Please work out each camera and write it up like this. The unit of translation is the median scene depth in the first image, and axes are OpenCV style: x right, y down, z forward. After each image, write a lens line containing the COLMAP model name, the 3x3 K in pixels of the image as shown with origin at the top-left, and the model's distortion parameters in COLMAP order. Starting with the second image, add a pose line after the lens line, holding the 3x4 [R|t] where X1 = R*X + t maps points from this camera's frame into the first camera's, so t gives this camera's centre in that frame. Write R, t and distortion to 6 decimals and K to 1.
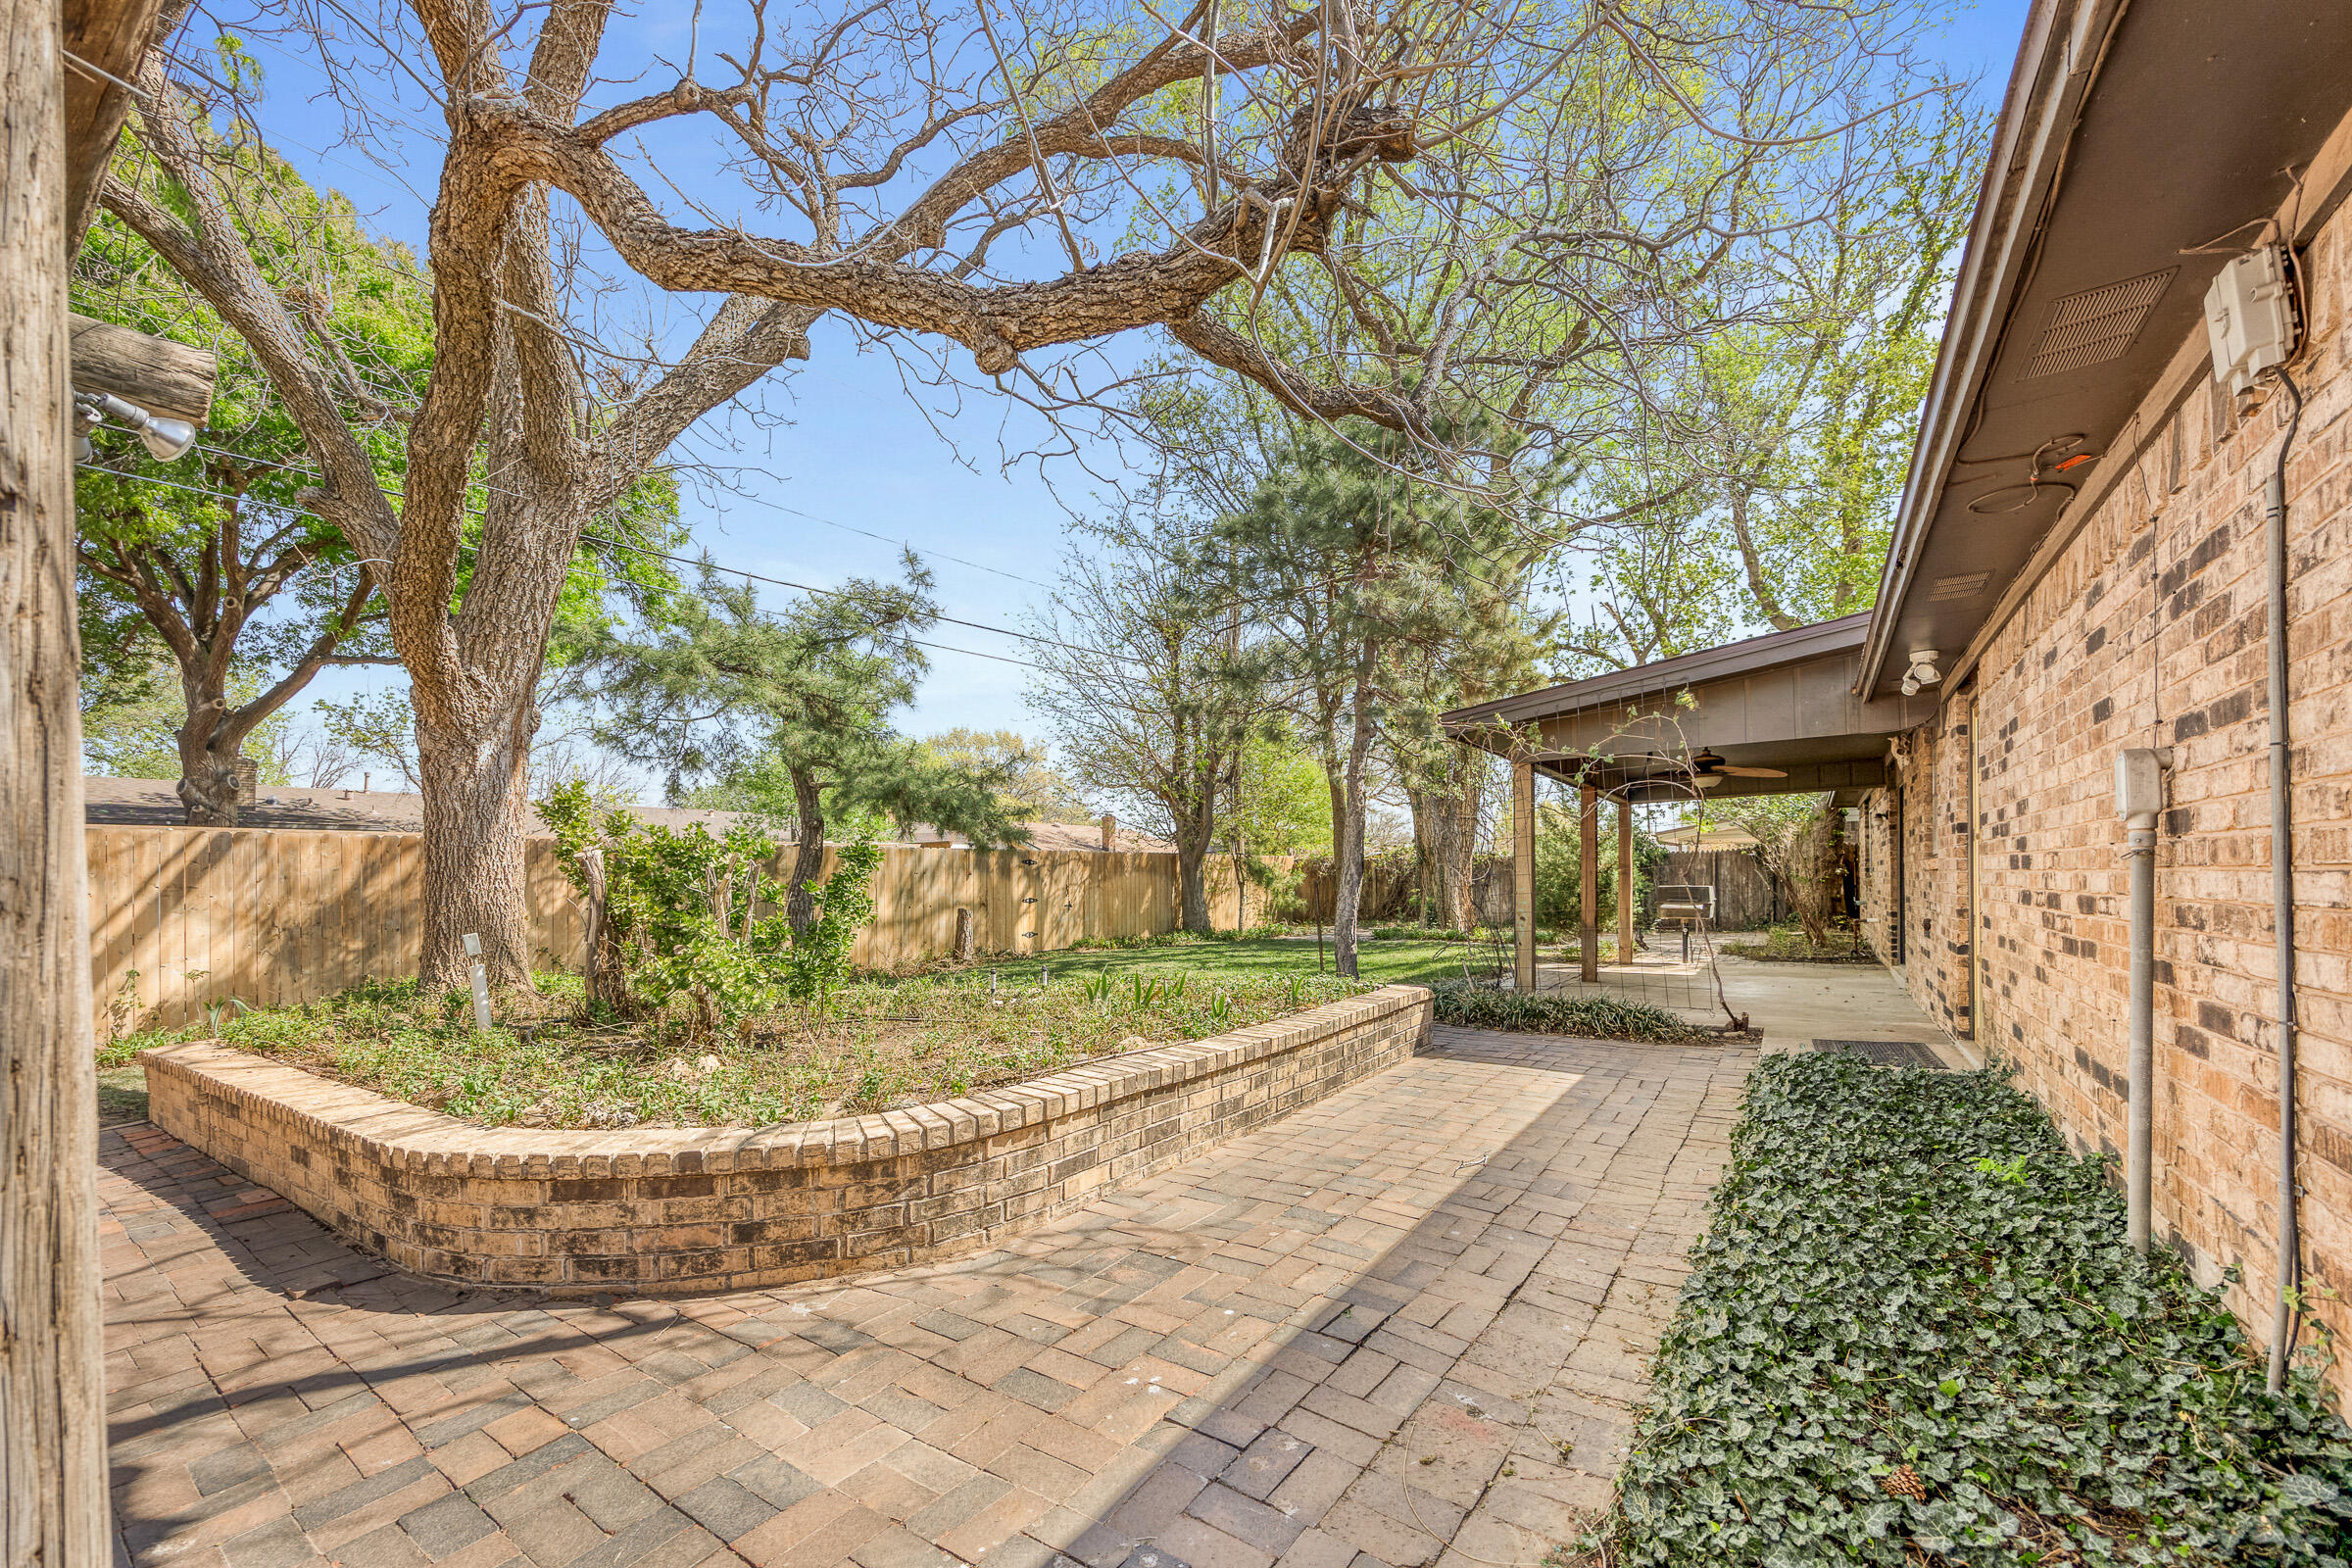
lens RADIAL K [[922.8, 0, 1185.8], [0, 922.8, 883.1], [0, 0, 1]] dist [-0.001399, -0.000552]
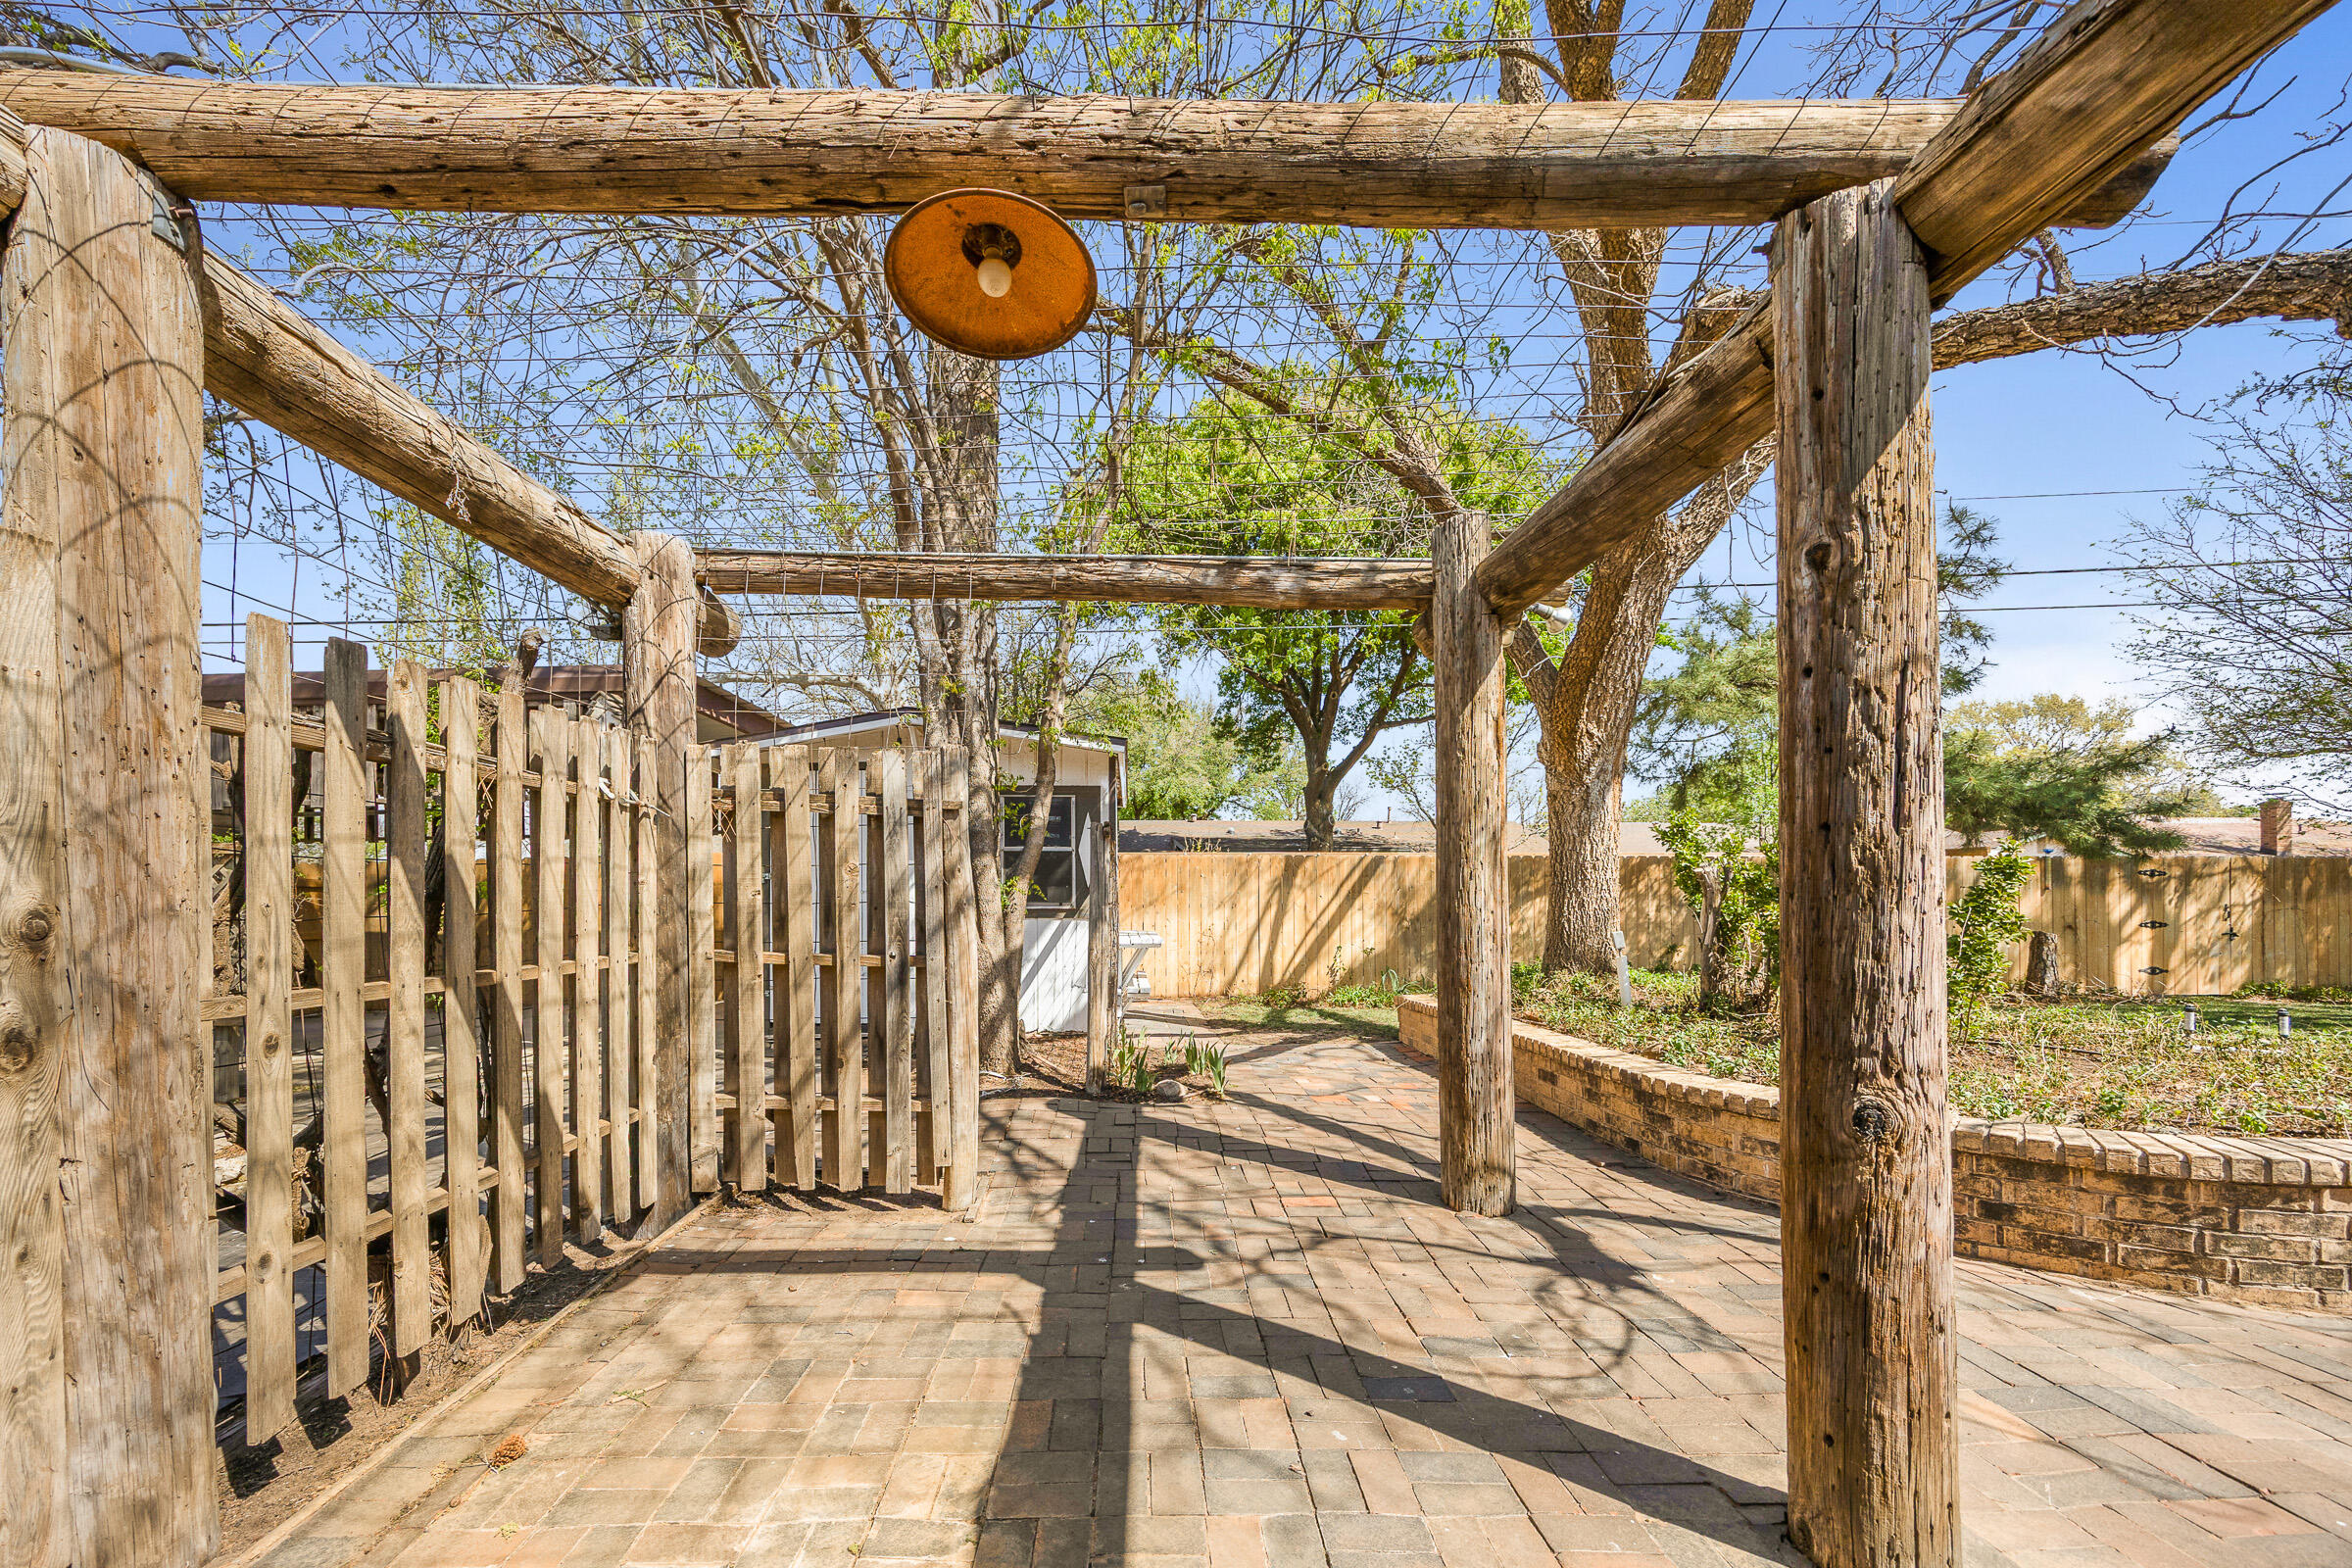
lens RADIAL K [[922.8, 0, 1148.9], [0, 922.8, 880.1], [0, 0, 1]] dist [-0.001399, -0.000552]
pose [[0.572932, 0.000216, -0.819603, -0.064320], [-0.013449, 0.999868, -0.009138, 0.002409], [0.819493, 0.016258, 0.572859, -0.200461]]
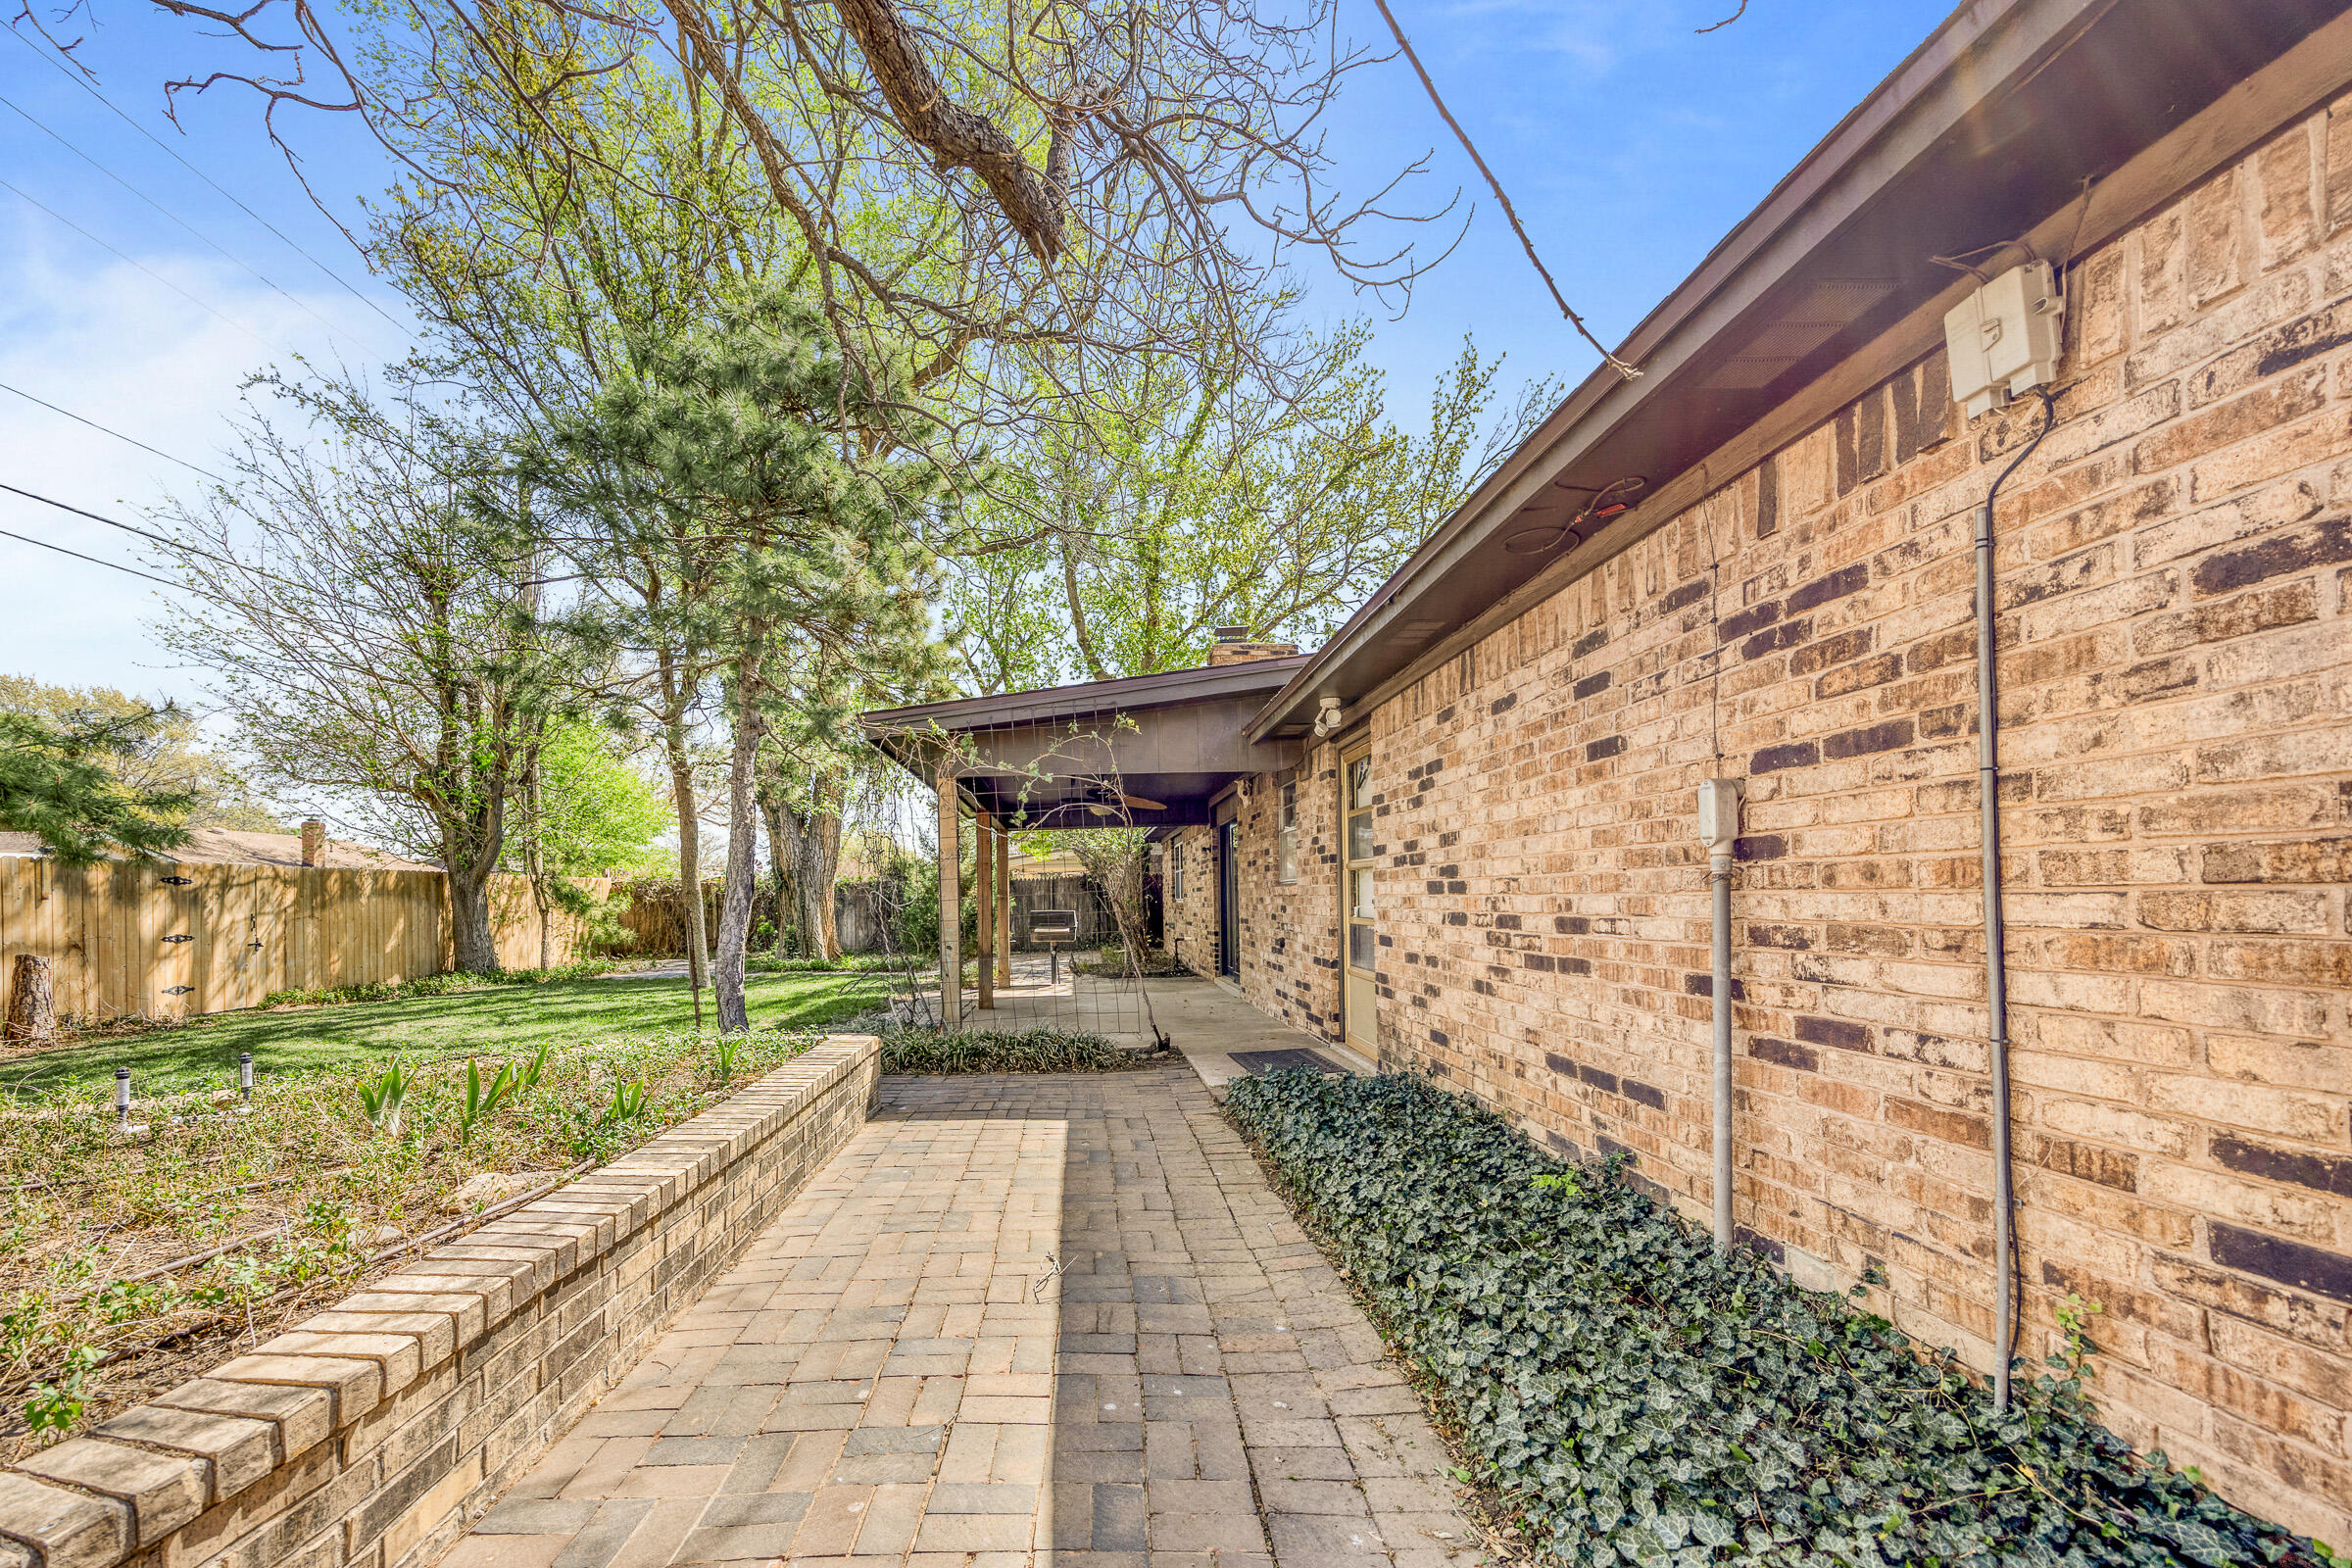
lens RADIAL K [[922.8, 0, 1111.0], [0, 922.8, 905.4], [0, 0, 1]] dist [-0.001399, -0.000552]
pose [[0.805537, -0.003079, 0.592538, -0.055168], [0.005265, 0.999984, -0.001962, -0.000519], [-0.592522, 0.004700, 0.805540, 0.196732]]
